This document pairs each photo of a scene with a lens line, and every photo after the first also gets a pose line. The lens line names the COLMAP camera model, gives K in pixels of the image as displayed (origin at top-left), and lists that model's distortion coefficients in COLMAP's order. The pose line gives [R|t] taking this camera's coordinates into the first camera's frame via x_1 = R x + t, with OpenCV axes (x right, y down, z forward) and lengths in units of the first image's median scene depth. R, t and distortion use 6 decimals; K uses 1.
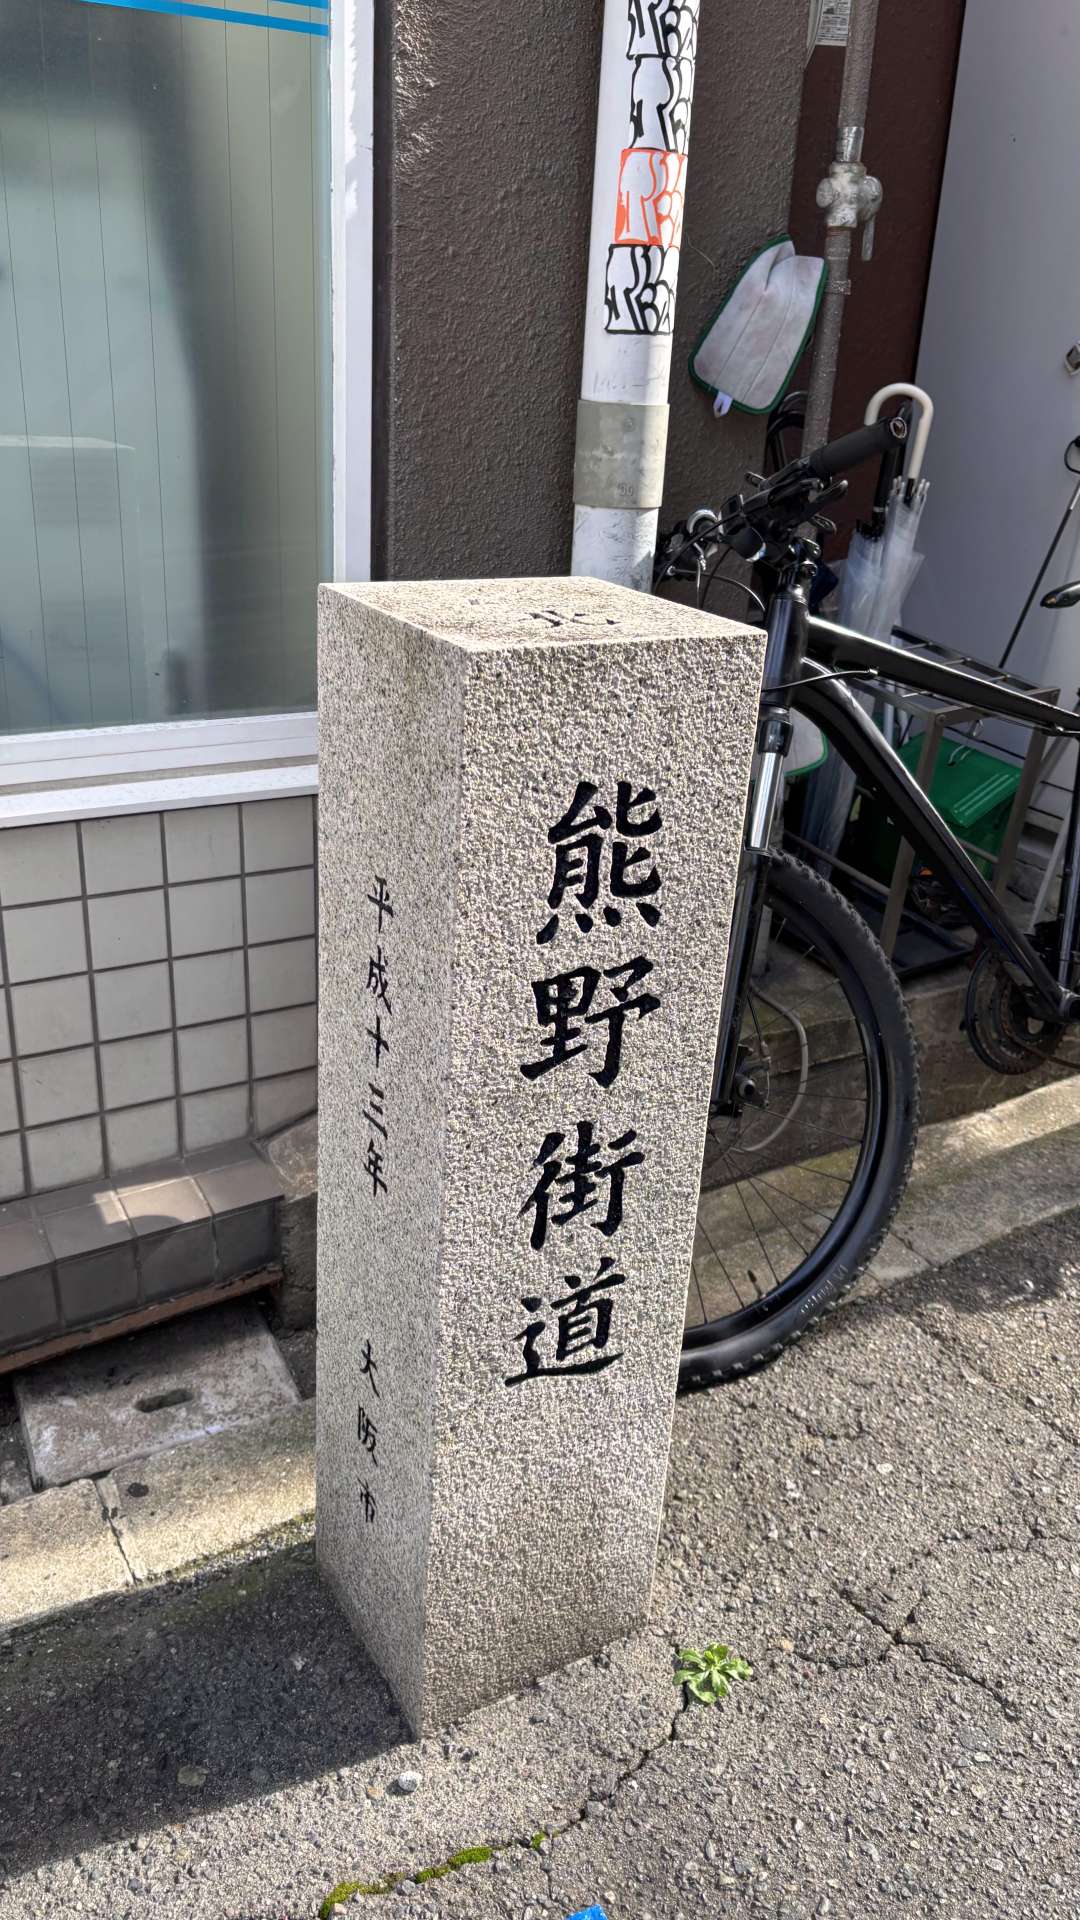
lens RADIAL K [[1439.3, 0, 540.6], [0, 1439.3, 955.5], [0, 0, 1]] dist [0.031758, -0.016572]
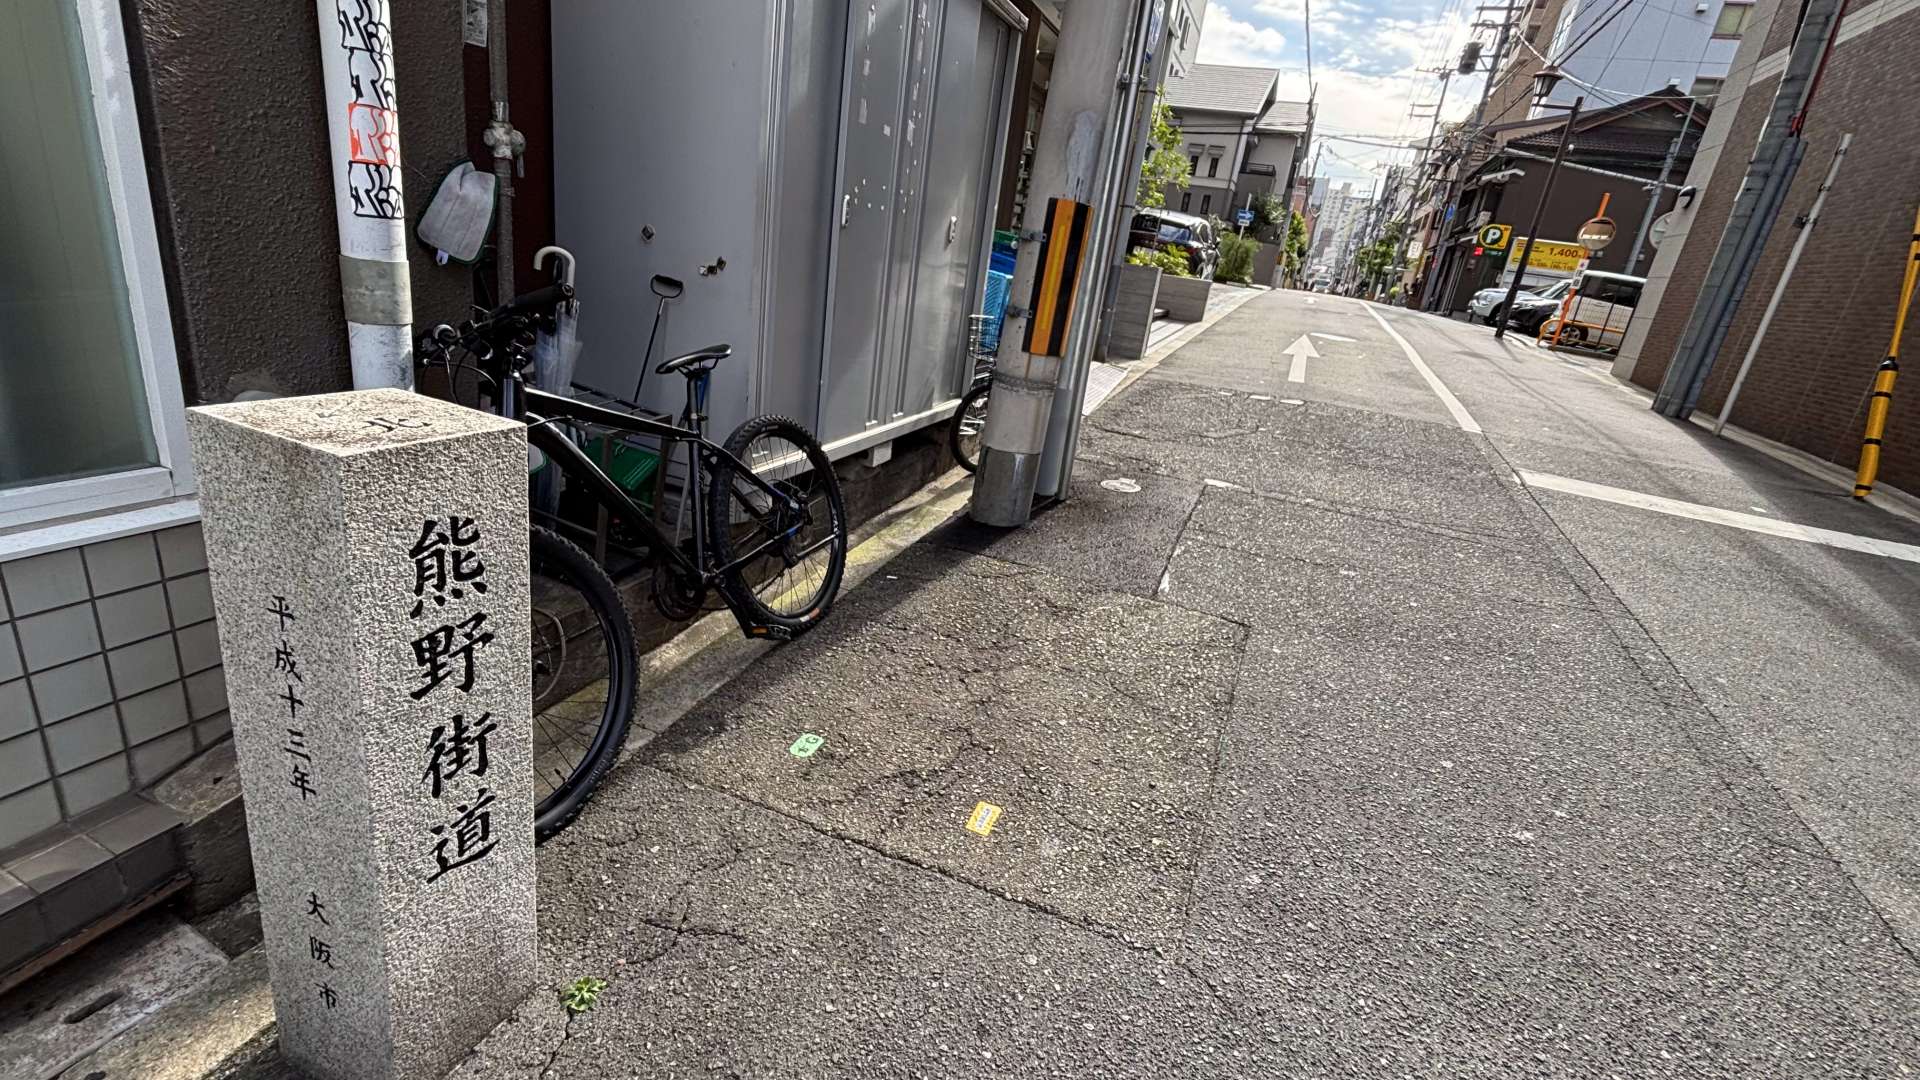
lens RADIAL K [[867.6, 0, 961.6], [0, 867.6, 534.0], [0, 0, 1]] dist [-0.003057, 0.000672]
pose [[0.775047, -0.152303, 0.613275, -0.074855], [0.148268, 0.987257, 0.057800, -0.047588], [-0.614263, 0.046131, 0.787752, -0.128307]]
